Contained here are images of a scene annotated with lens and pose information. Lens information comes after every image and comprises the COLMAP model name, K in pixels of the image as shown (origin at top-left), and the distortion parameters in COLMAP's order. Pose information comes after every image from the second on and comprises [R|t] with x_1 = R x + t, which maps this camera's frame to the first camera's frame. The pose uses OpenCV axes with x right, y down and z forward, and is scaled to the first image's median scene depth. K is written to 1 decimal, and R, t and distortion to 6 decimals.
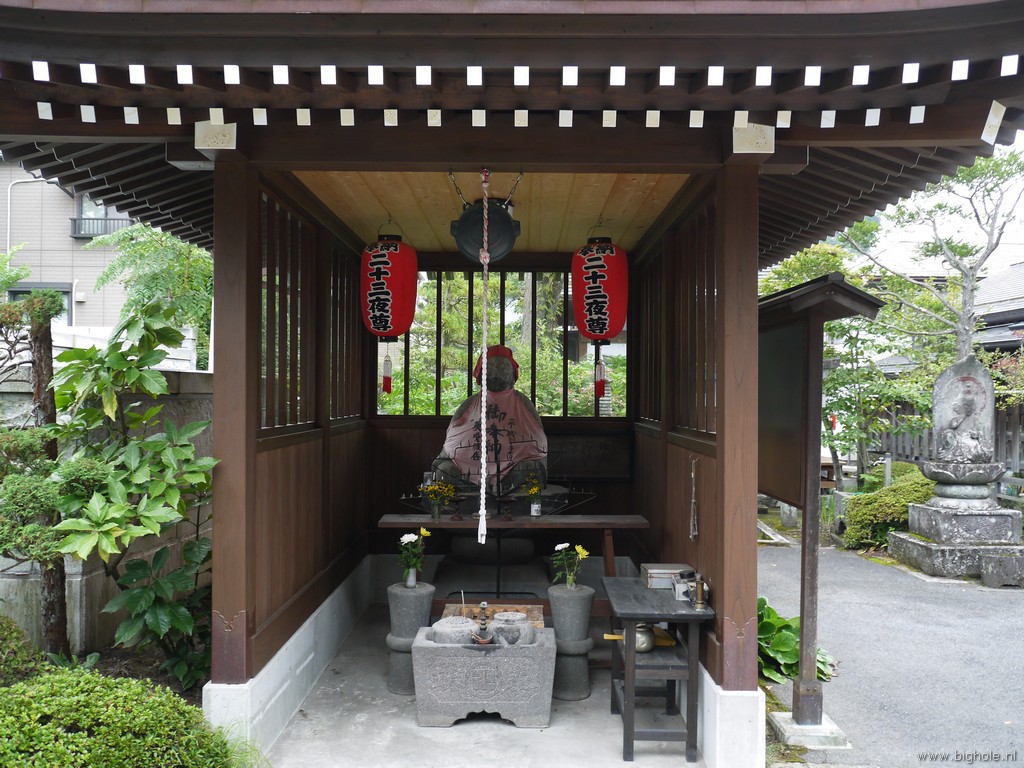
lens RADIAL K [[901.7, 0, 512.0], [0, 901.7, 384.0], [0, 0, 1]] dist [-0.007189, -0.002884]
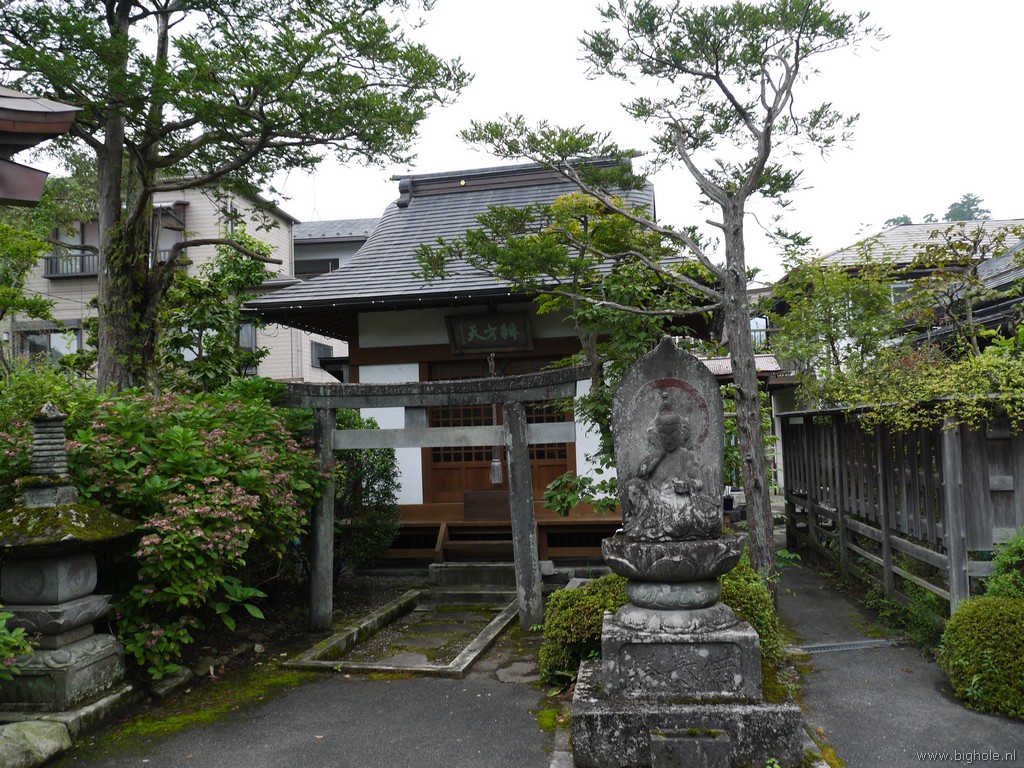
lens RADIAL K [[901.7, 0, 512.0], [0, 901.7, 384.0], [0, 0, 1]] dist [-0.007189, -0.002884]
pose [[0.991727, -0.051516, -0.117577, 0.485499], [0.046399, 0.997870, -0.045858, 0.015458], [0.119689, 0.040023, 0.992004, 0.457706]]
